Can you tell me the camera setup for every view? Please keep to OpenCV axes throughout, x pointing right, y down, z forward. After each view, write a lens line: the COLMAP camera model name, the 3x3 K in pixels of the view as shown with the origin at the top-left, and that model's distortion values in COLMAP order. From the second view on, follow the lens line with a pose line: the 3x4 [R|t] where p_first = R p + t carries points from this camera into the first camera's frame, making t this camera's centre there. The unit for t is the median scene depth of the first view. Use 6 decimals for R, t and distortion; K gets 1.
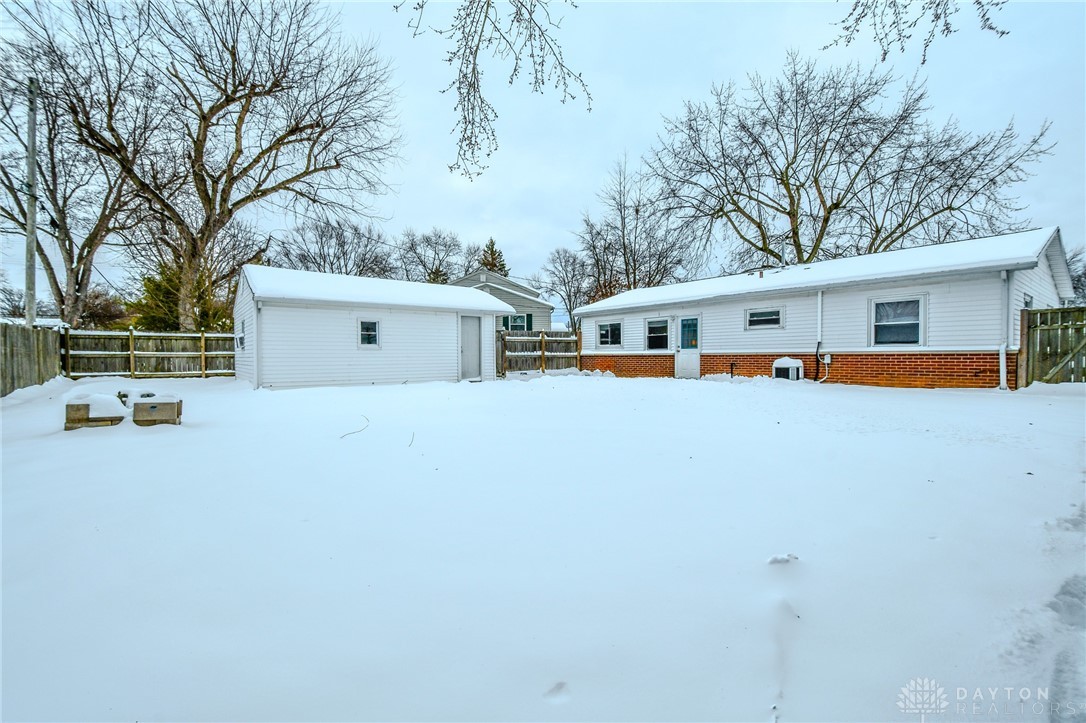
lens RADIAL K [[472.7, 0, 537.2], [0, 472.7, 362.8], [0, 0, 1]] dist [0.006882, -0.016145]
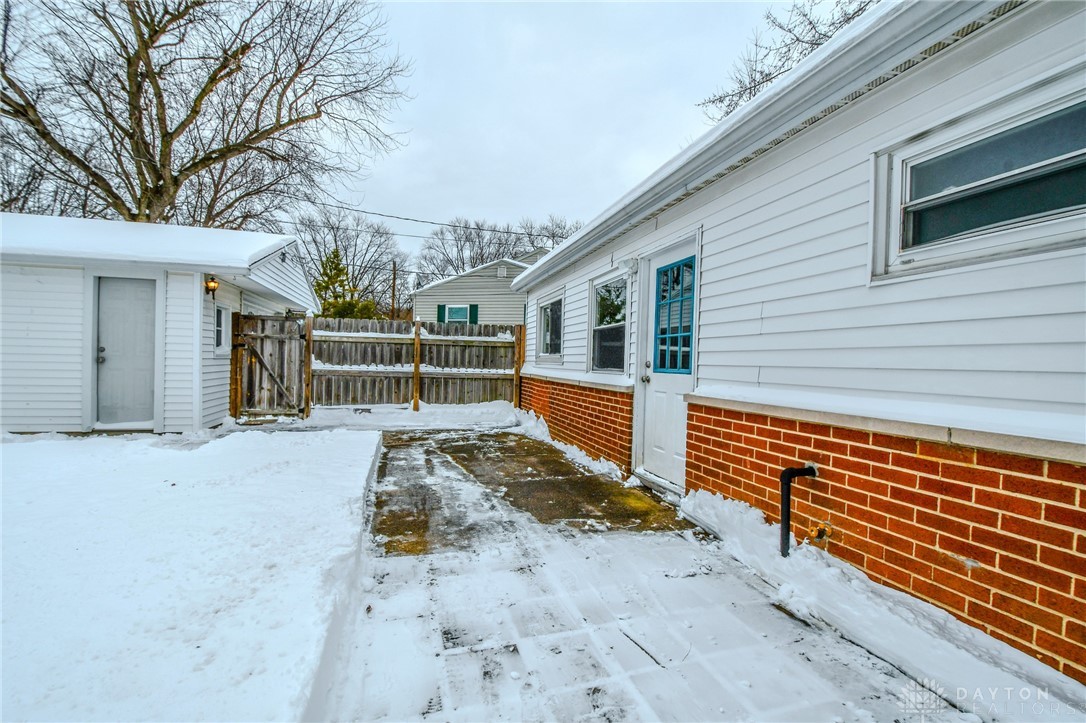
lens RADIAL K [[472.7, 0, 538.8], [0, 472.7, 366.5], [0, 0, 1]] dist [0.006882, -0.016145]
pose [[0.930307, 0.033076, -0.365287, 0.297332], [-0.036493, 0.999331, -0.002453, -0.025612], [0.364961, 0.015612, 0.930892, 0.614376]]
